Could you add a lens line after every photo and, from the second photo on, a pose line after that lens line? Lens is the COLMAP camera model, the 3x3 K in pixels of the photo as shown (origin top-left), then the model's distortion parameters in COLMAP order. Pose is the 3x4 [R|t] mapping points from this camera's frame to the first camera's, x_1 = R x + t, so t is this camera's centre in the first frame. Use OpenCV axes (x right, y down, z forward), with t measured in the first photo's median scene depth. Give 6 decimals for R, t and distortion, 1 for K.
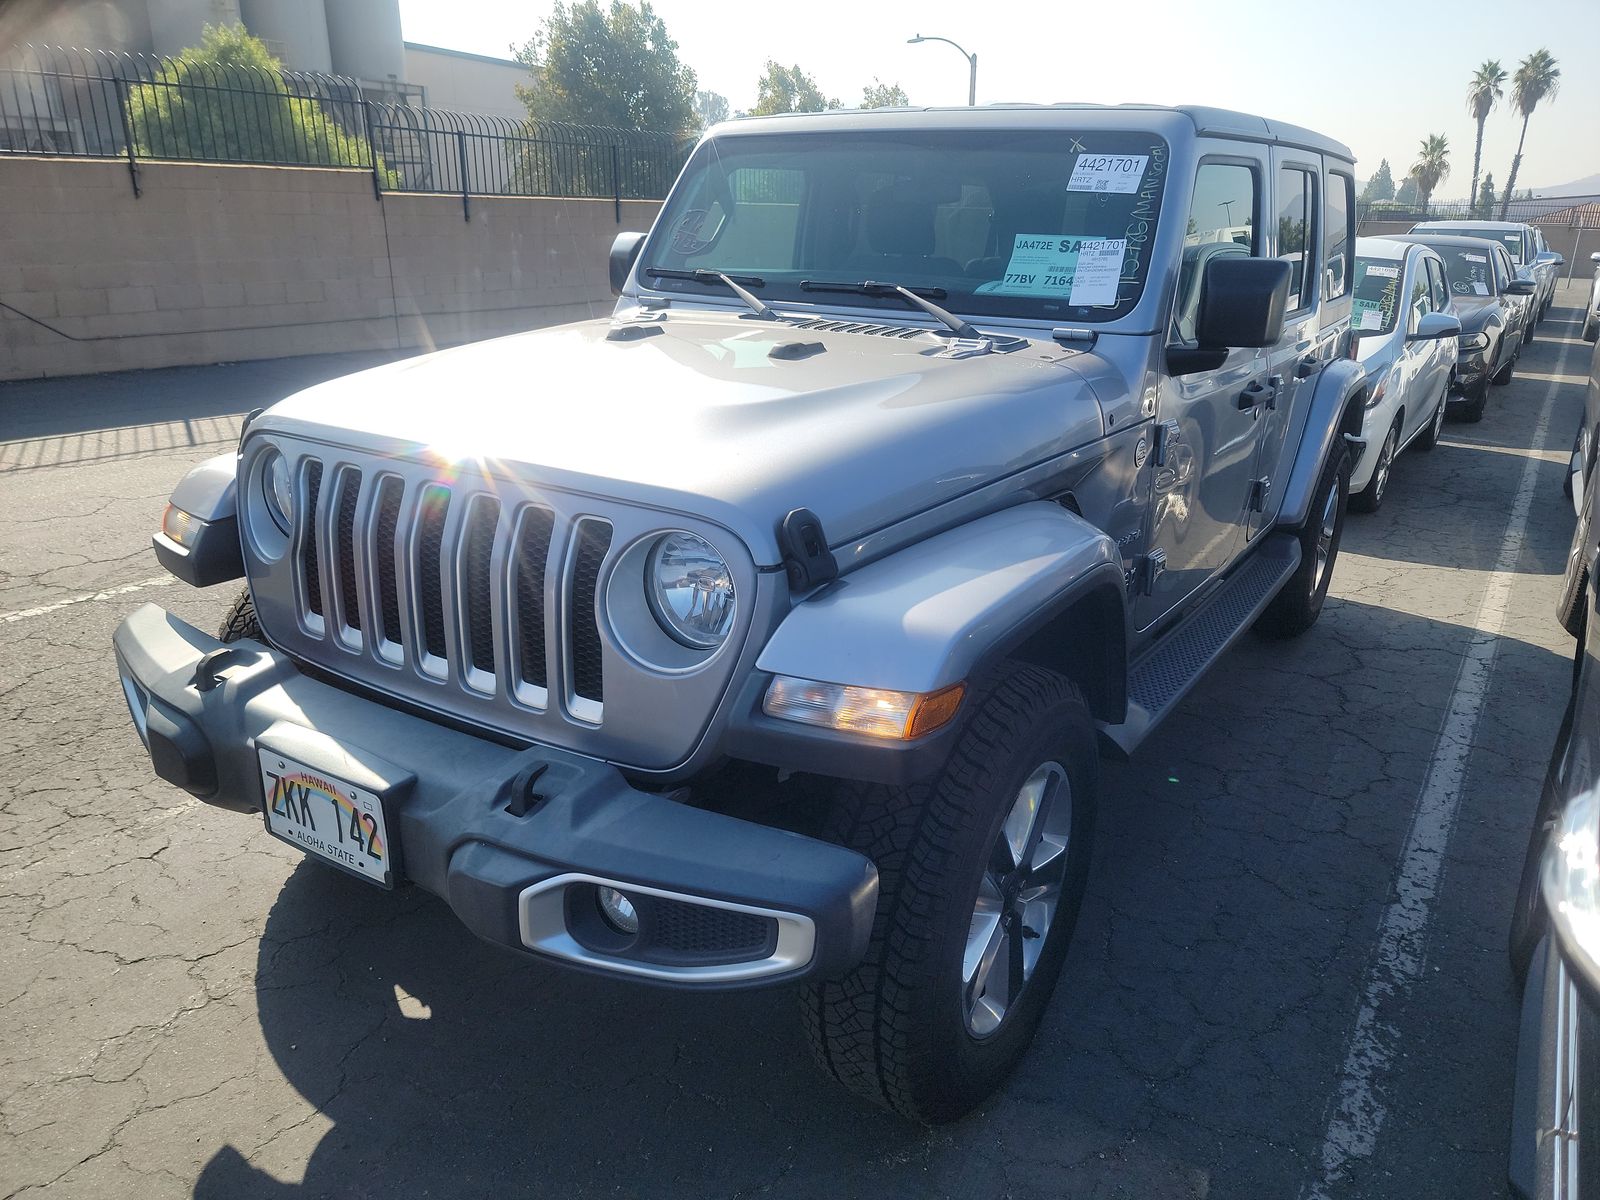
lens RADIAL K [[1148.2, 0, 812.9], [0, 1148.2, 606.8], [0, 0, 1]] dist [0.038986, -0.034461]
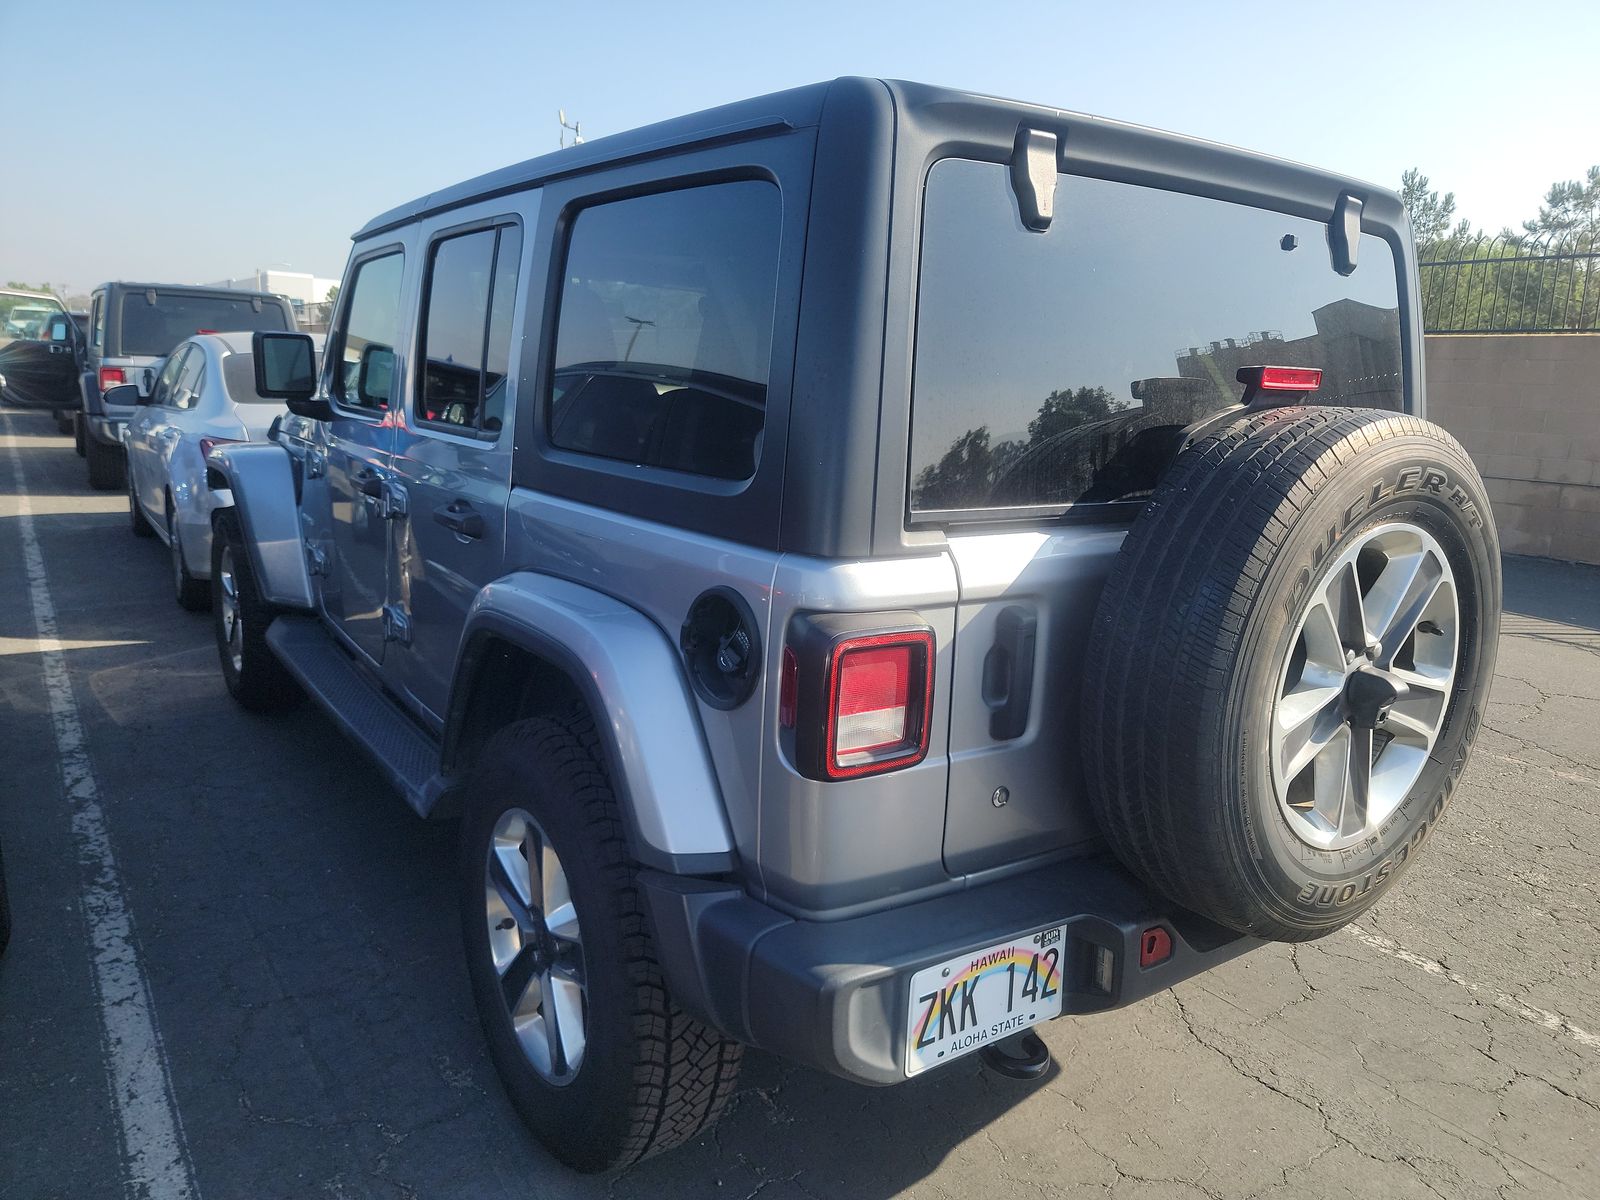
lens RADIAL K [[1148.2, 0, 806.0], [0, 1148.2, 603.0], [0, 0, 1]] dist [0.038986, -0.034461]
pose [[-0.389293, 0.205095, -0.897991, 1.143349], [-0.324072, 0.882070, 0.341949, -0.558427], [0.862223, 0.424132, -0.276918, 1.694929]]
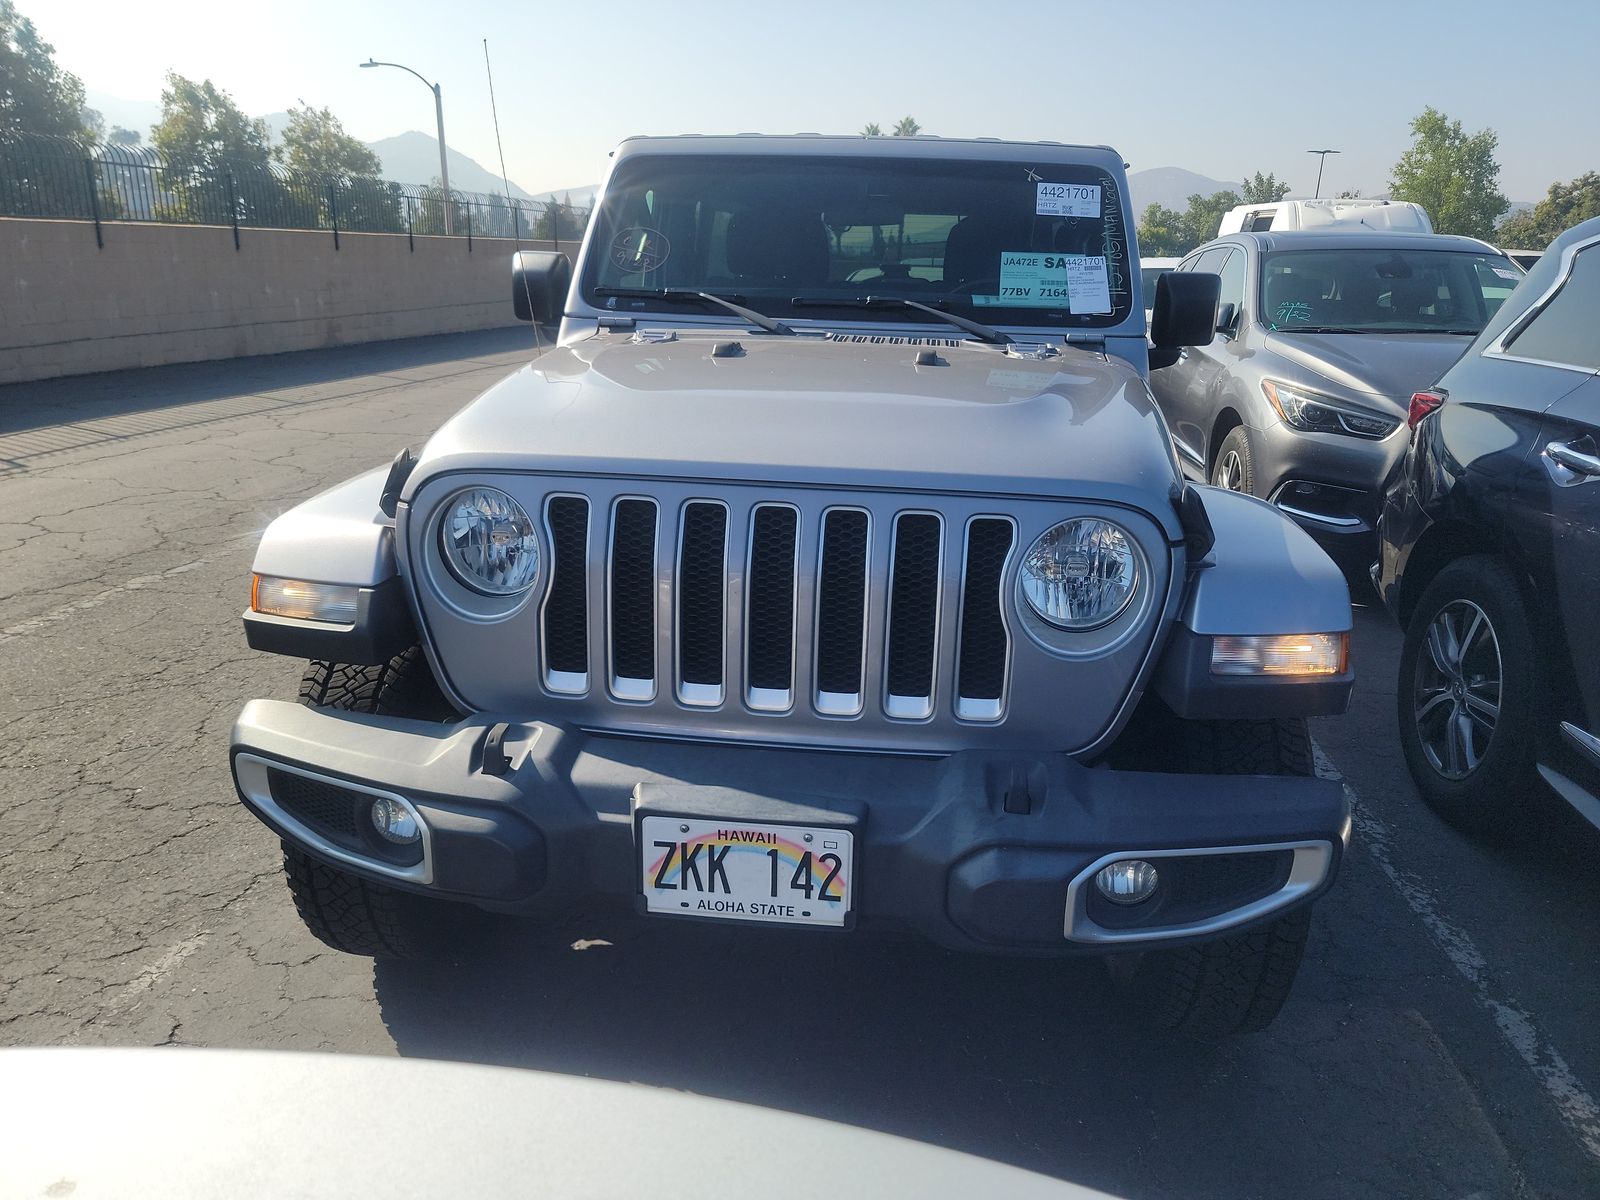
lens RADIAL K [[1148.2, 0, 804.3], [0, 1148.2, 589.3], [0, 0, 1]] dist [0.038986, -0.034461]
pose [[0.898060, -0.119960, 0.423199, -0.504661], [0.136473, 0.990605, -0.008808, -0.018654], [-0.418166, 0.065665, 0.905994, 0.098153]]
